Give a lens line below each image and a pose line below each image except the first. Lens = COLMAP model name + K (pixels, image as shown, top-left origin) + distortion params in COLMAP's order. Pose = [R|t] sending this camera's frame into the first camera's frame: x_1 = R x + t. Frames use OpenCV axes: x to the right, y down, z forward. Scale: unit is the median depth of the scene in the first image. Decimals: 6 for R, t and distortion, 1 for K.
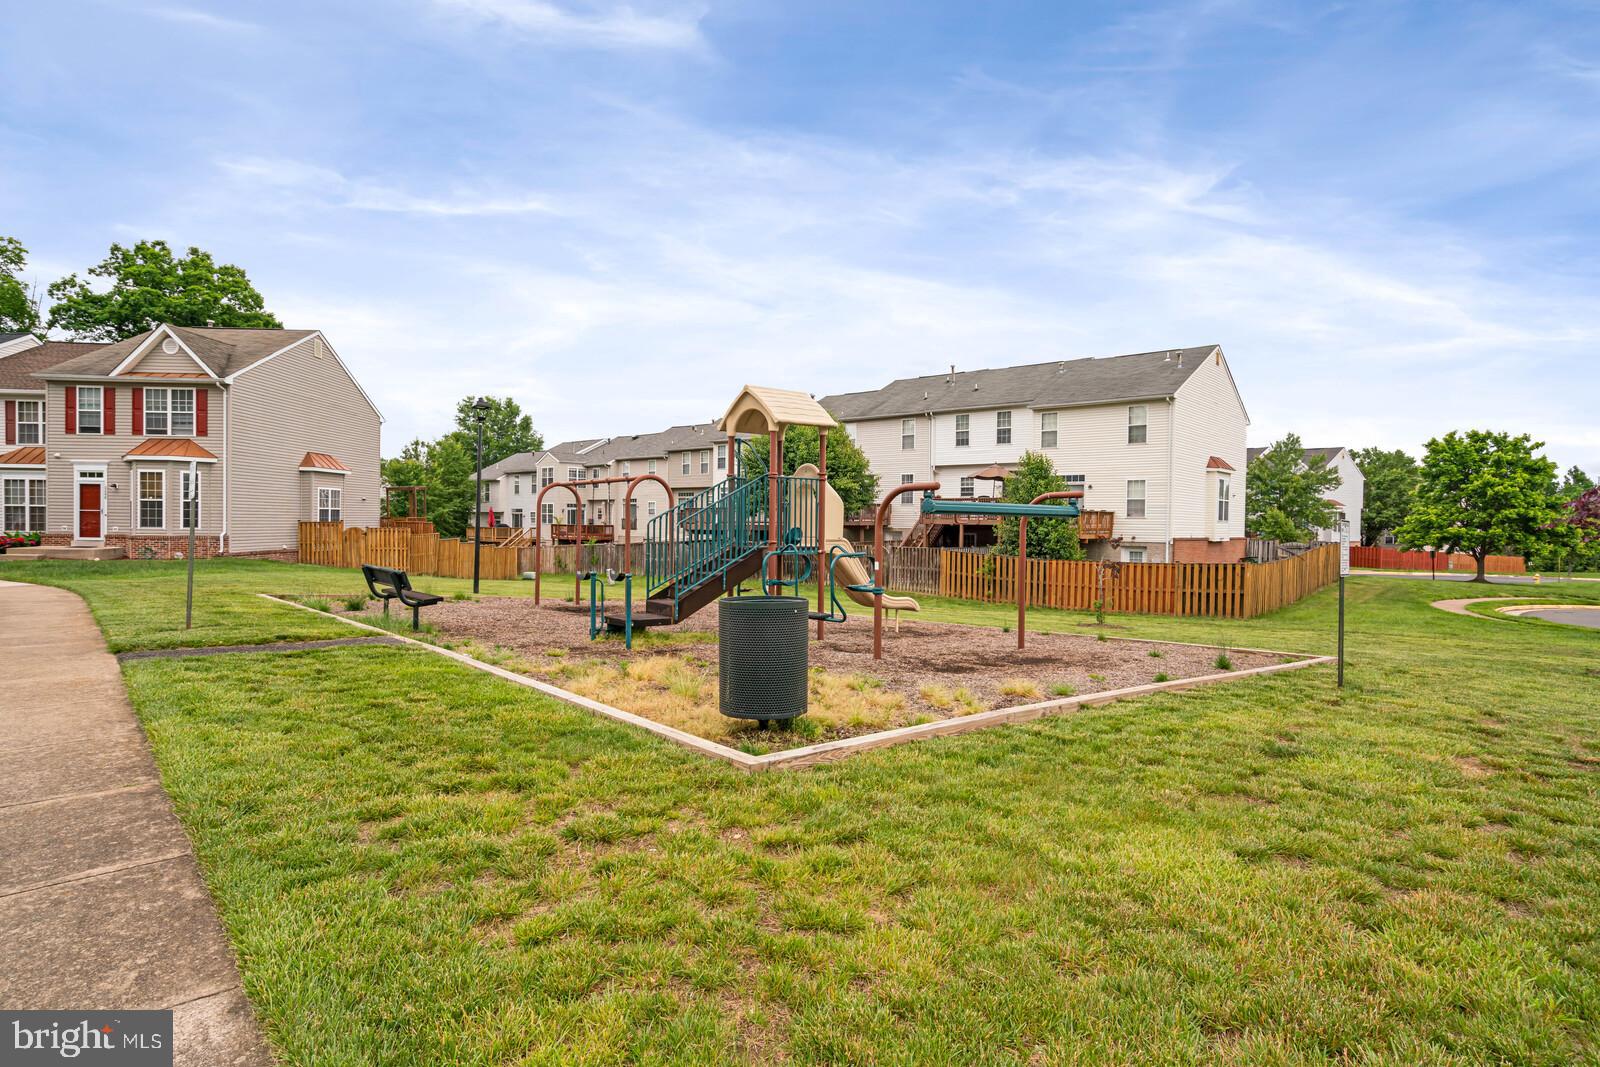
lens RADIAL K [[850.4, 0, 802.3], [0, 850.4, 536.9], [0, 0, 1]] dist [0.001876, 0.000395]
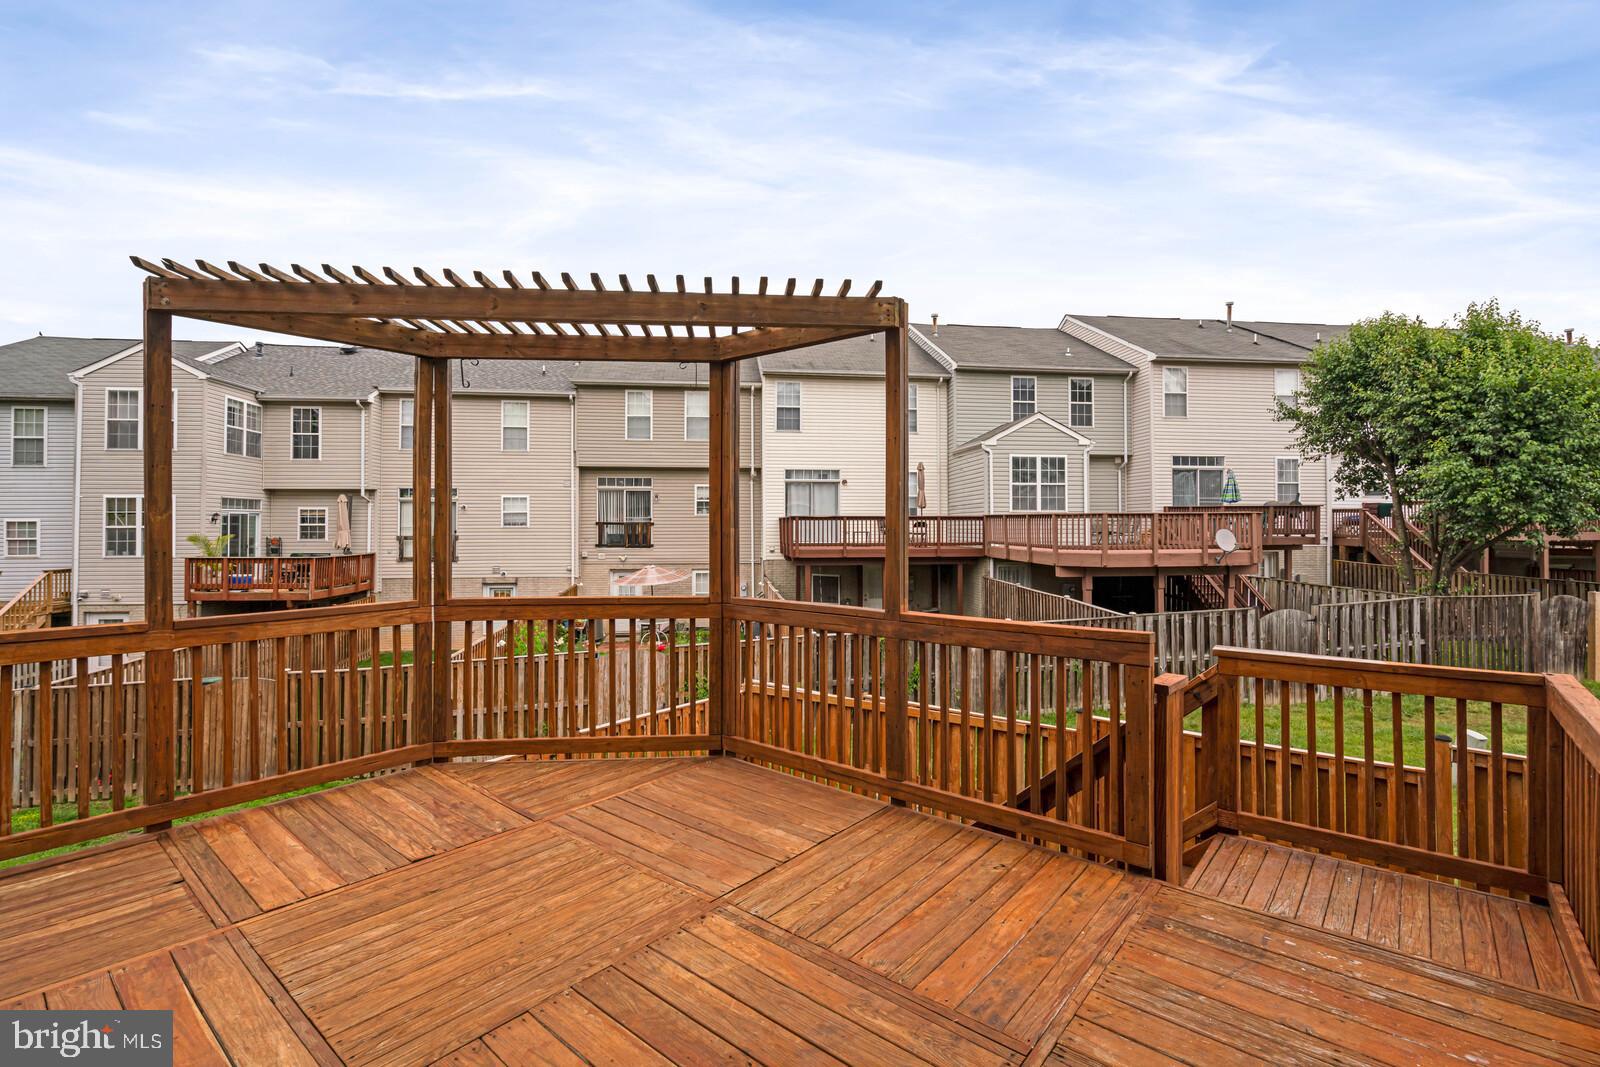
lens RADIAL K [[724.4, 0, 793.2], [0, 724.4, 513.1], [0, 0, 1]] dist [-0.000457, 0.000295]
pose [[0.673195, -0.000388, 0.739465, -0.732824], [0.021600, 0.999583, -0.019140, -0.046929], [-0.739150, 0.028858, 0.672923, 1.338105]]
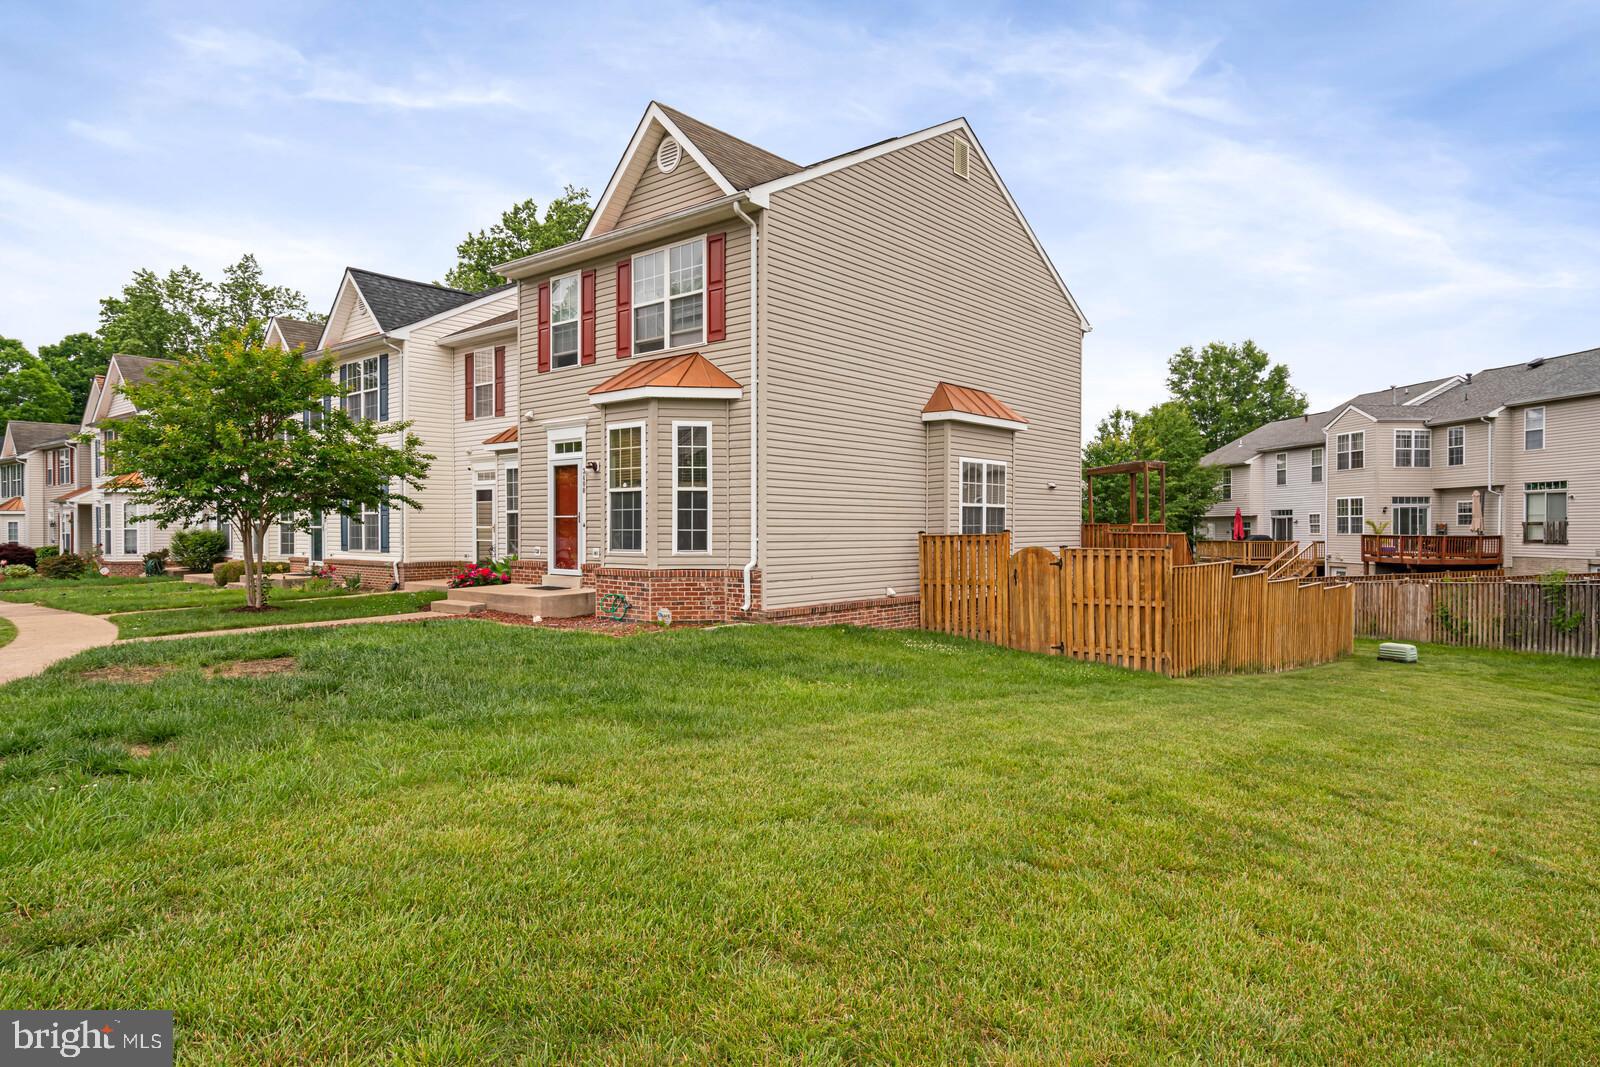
lens RADIAL K [[946.8, 0, 785.1], [0, 946.8, 533.5], [0, 0, 1]] dist [0.004773, 0.001137]
pose [[0.738853, -0.009689, -0.673797, -0.336053], [-0.001804, 0.999865, -0.016356, -0.011222], [0.673865, 0.013300, 0.738735, 0.635522]]
